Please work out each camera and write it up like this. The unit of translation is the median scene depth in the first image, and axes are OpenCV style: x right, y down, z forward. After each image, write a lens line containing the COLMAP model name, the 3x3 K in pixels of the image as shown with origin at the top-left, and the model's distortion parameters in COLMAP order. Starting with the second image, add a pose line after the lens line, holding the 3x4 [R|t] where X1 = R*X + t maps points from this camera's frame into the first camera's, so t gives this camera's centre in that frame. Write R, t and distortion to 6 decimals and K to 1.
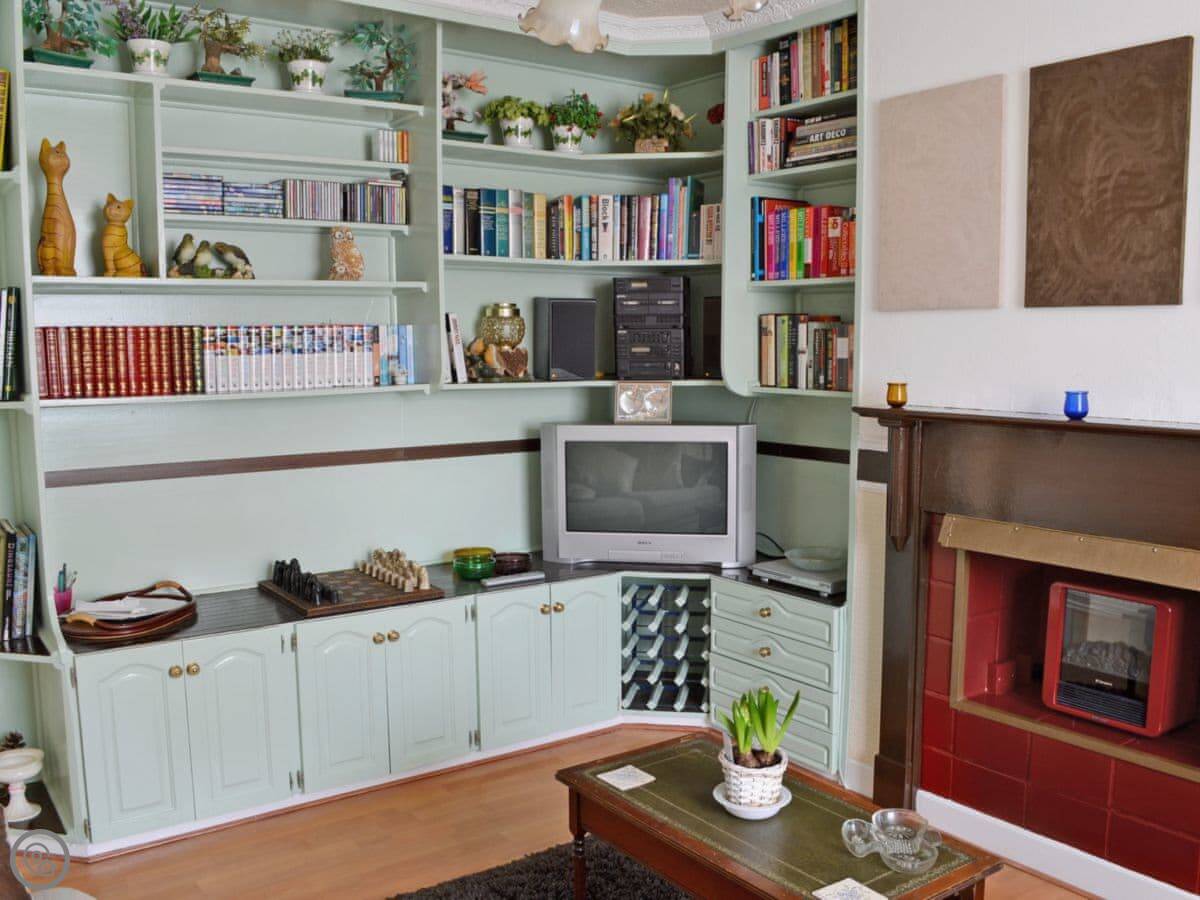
lens RADIAL K [[1115.2, 0, 600.0], [0, 1115.2, 450.0], [0, 0, 1]] dist [-0.004985, -0.010480]
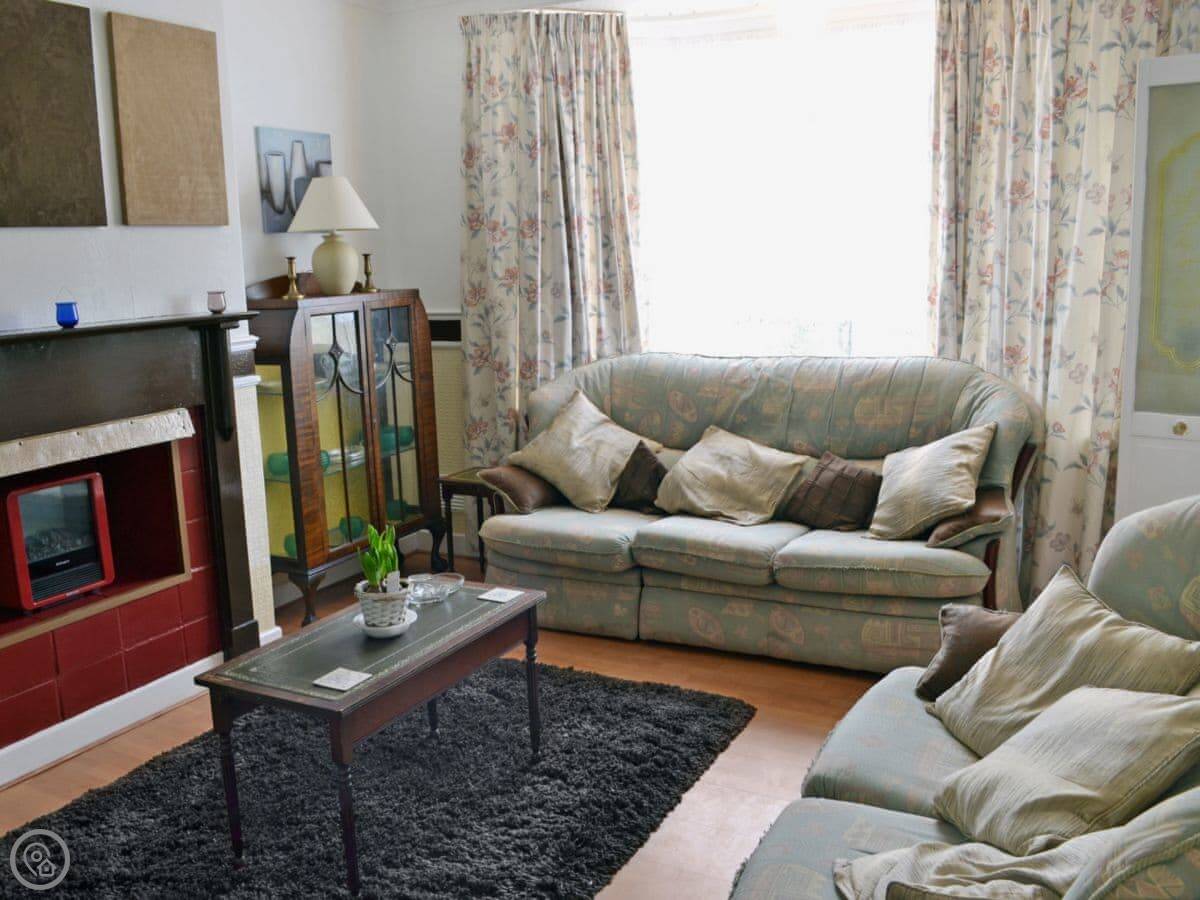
lens RADIAL K [[1115.2, 0, 600.0], [0, 1115.2, 450.0], [0, 0, 1]] dist [-0.004985, -0.010480]
pose [[-0.449660, -0.142619, 0.881740, -0.819530], [0.127809, 0.966738, 0.221546, -0.087837], [-0.884008, 0.212315, -0.416475, 1.017787]]
